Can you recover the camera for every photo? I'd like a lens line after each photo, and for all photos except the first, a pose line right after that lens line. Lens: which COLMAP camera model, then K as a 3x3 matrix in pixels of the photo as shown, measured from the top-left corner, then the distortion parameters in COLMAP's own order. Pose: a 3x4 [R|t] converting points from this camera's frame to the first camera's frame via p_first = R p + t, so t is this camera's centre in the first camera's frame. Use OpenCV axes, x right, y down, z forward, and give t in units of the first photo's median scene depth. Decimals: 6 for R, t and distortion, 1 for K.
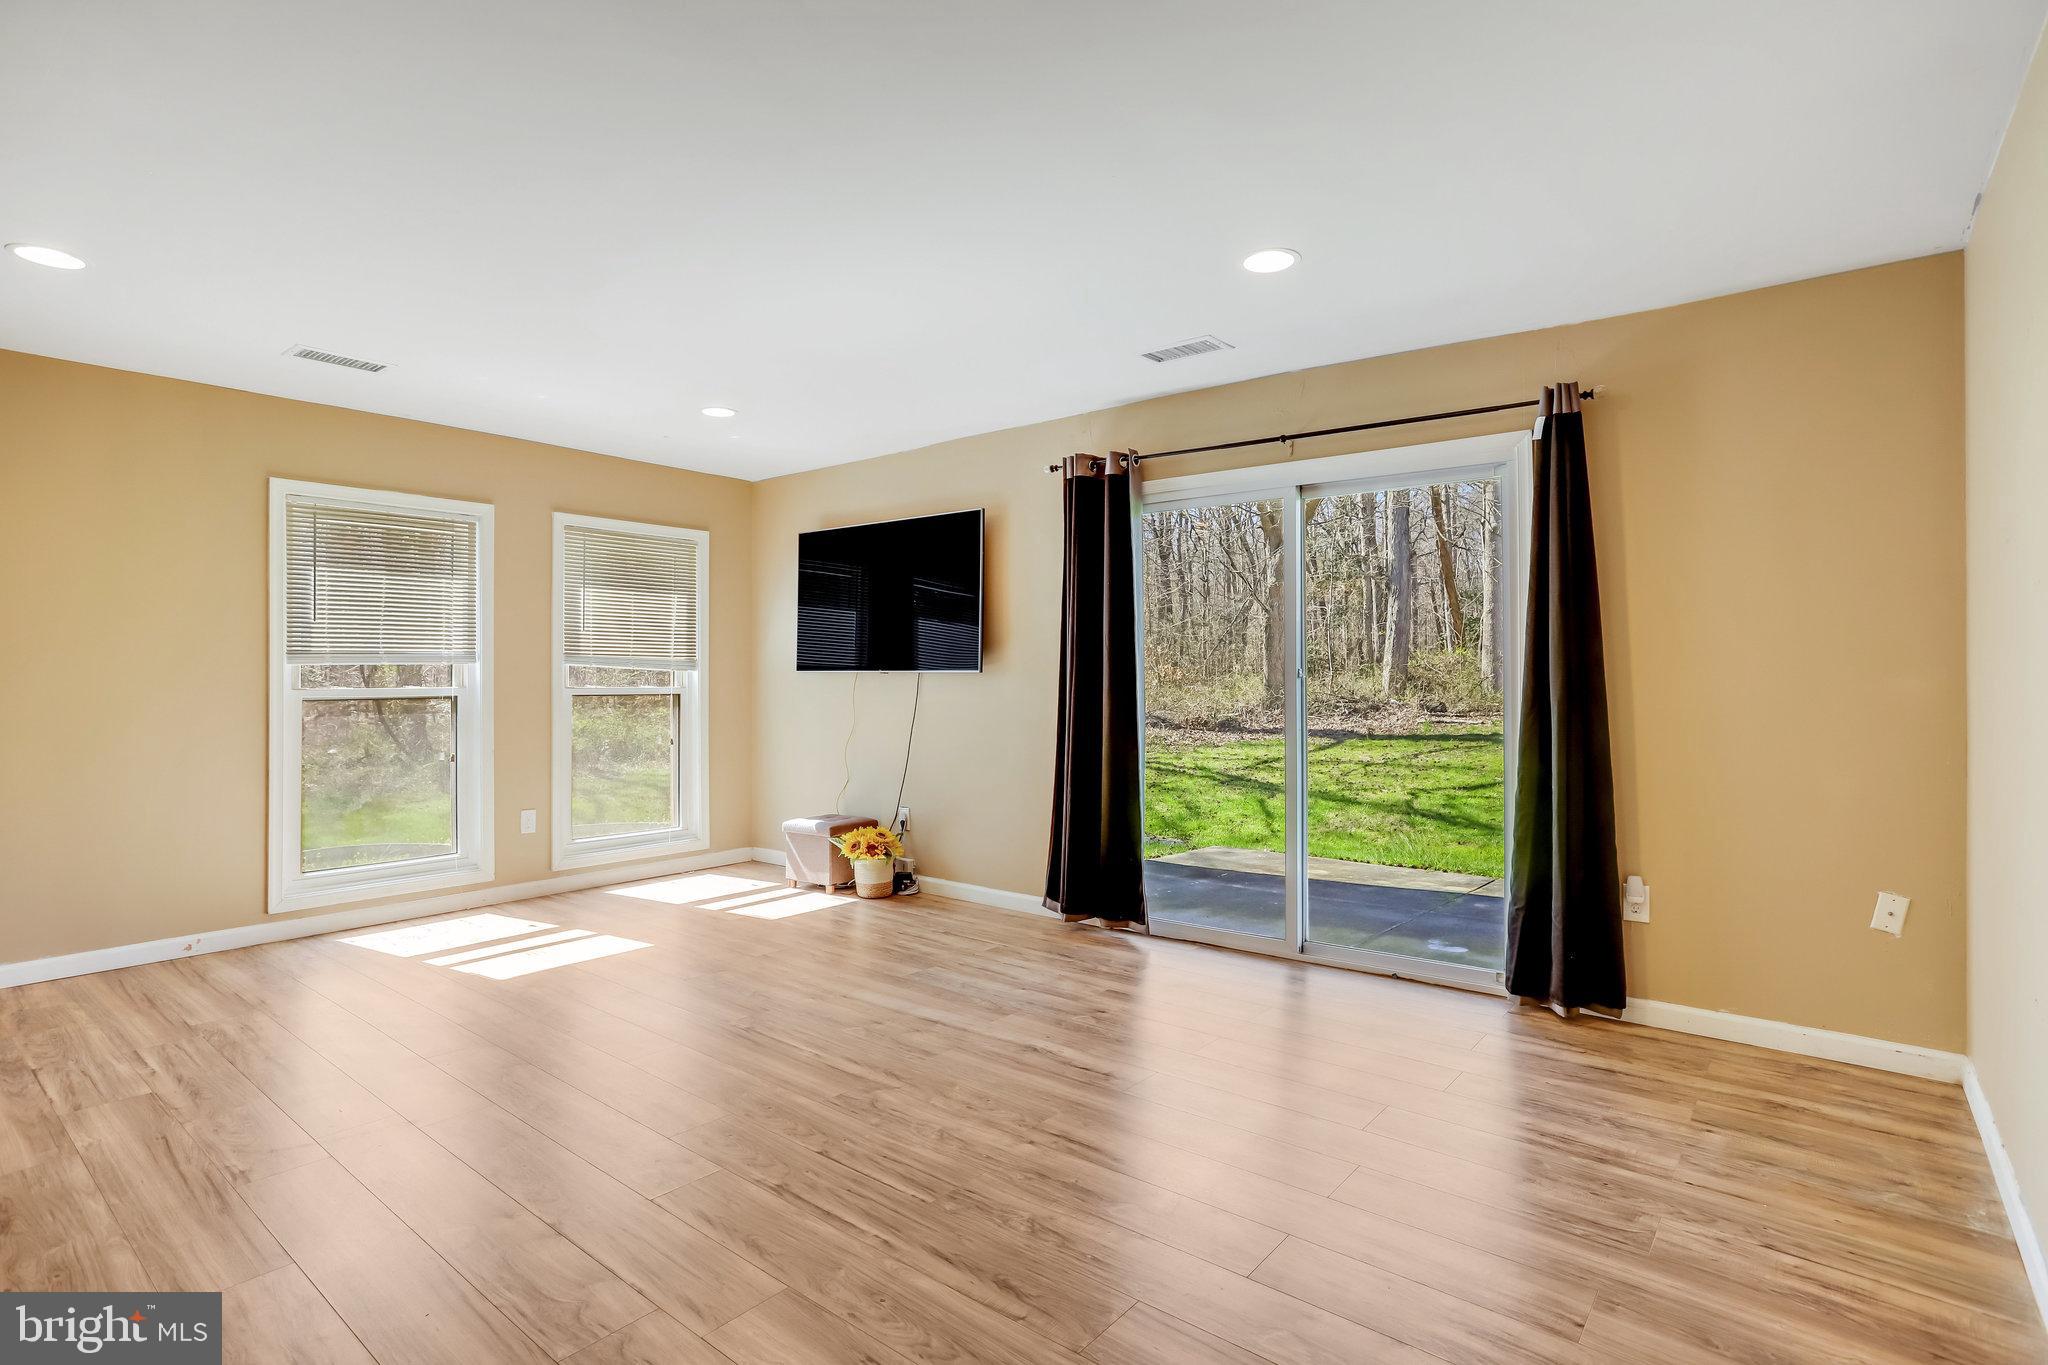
lens RADIAL K [[1030.3, 0, 1018.8], [0, 1030.3, 661.1], [0, 0, 1]] dist [-0.046262, 0.016421]
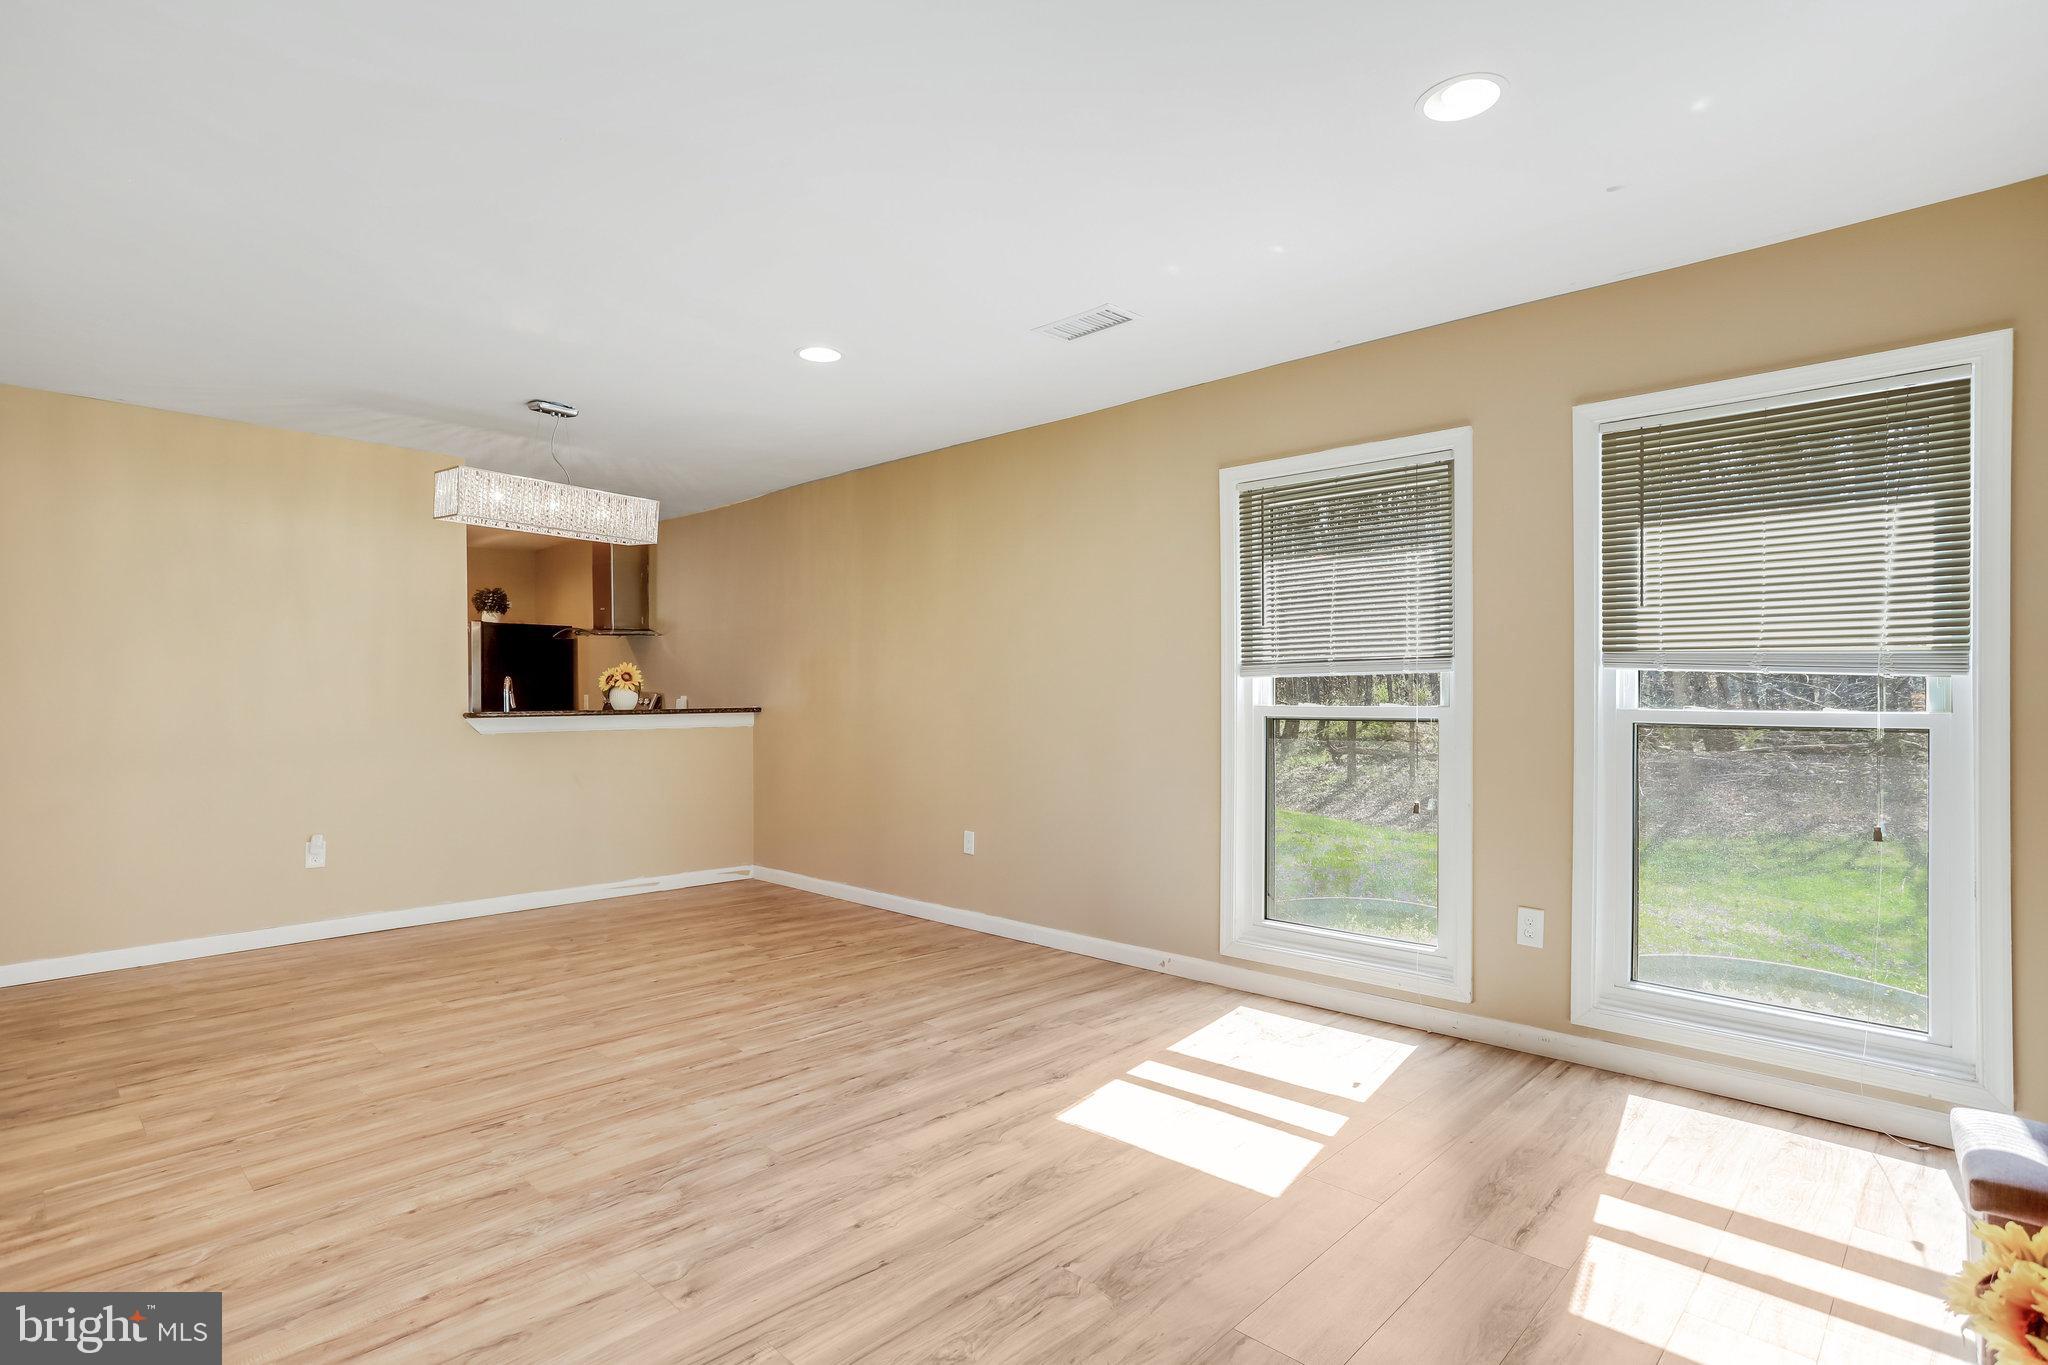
lens RADIAL K [[1030.3, 0, 1024.2], [0, 1030.3, 691.2], [0, 0, 1]] dist [-0.046262, 0.016421]
pose [[-0.089227, 0.007618, -0.995982, 0.212559], [0.025384, 0.999663, 0.005372, 0.007206], [0.995688, -0.024803, -0.089391, 1.054525]]
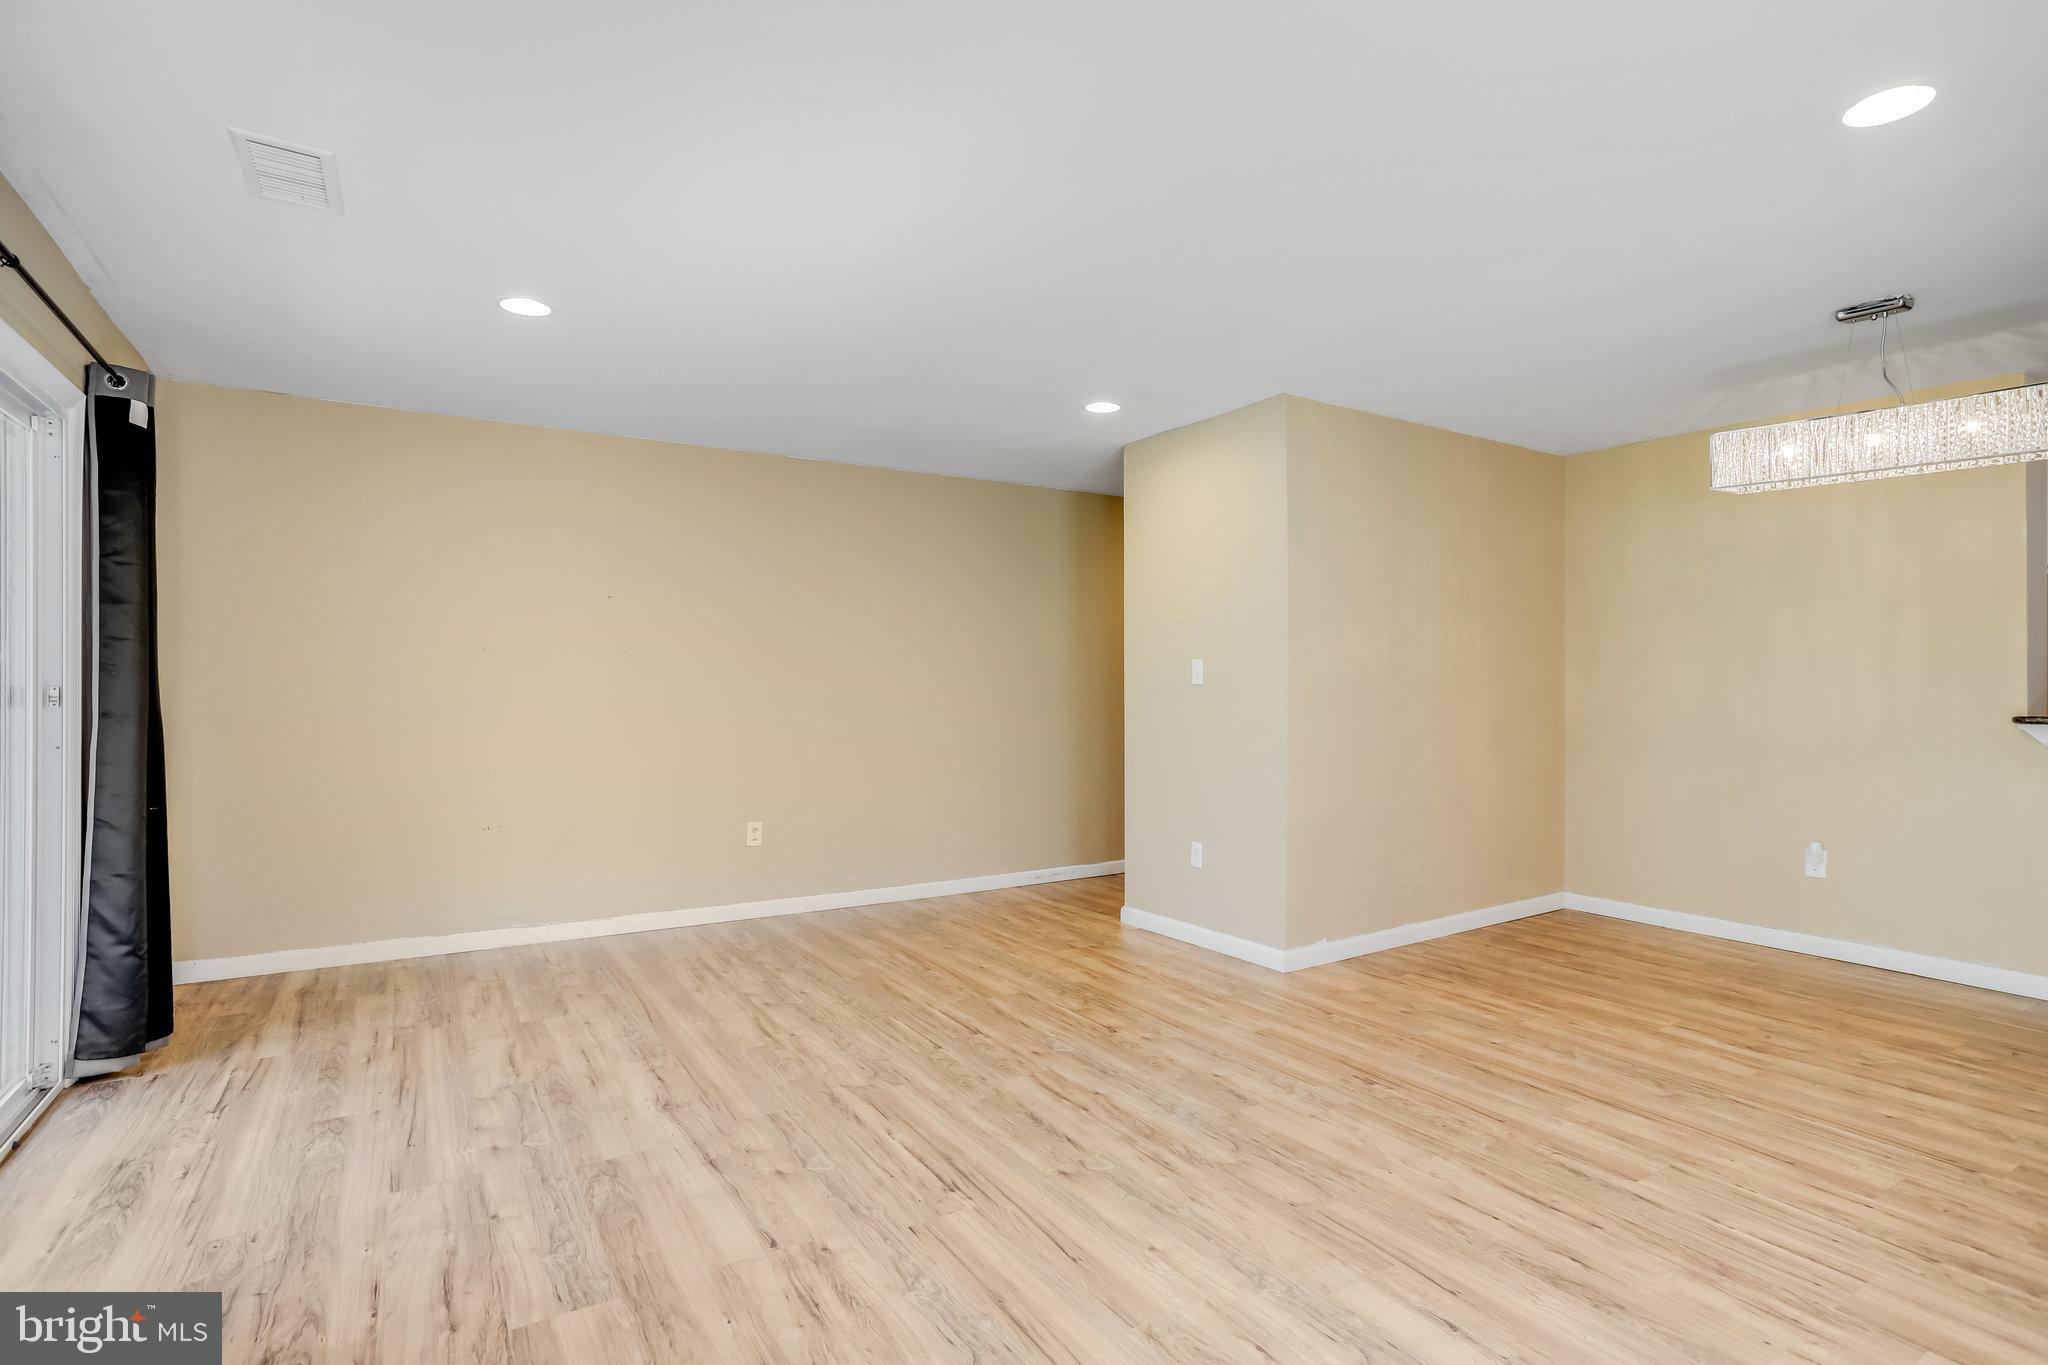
lens RADIAL K [[1030.3, 0, 1007.8], [0, 1030.3, 685.7], [0, 0, 1]] dist [-0.046262, 0.016421]
pose [[-0.942303, -0.000319, 0.334760, -0.471916], [-0.006671, 0.999819, -0.017825, 0.019274], [-0.334693, -0.019030, -0.942135, 1.453402]]
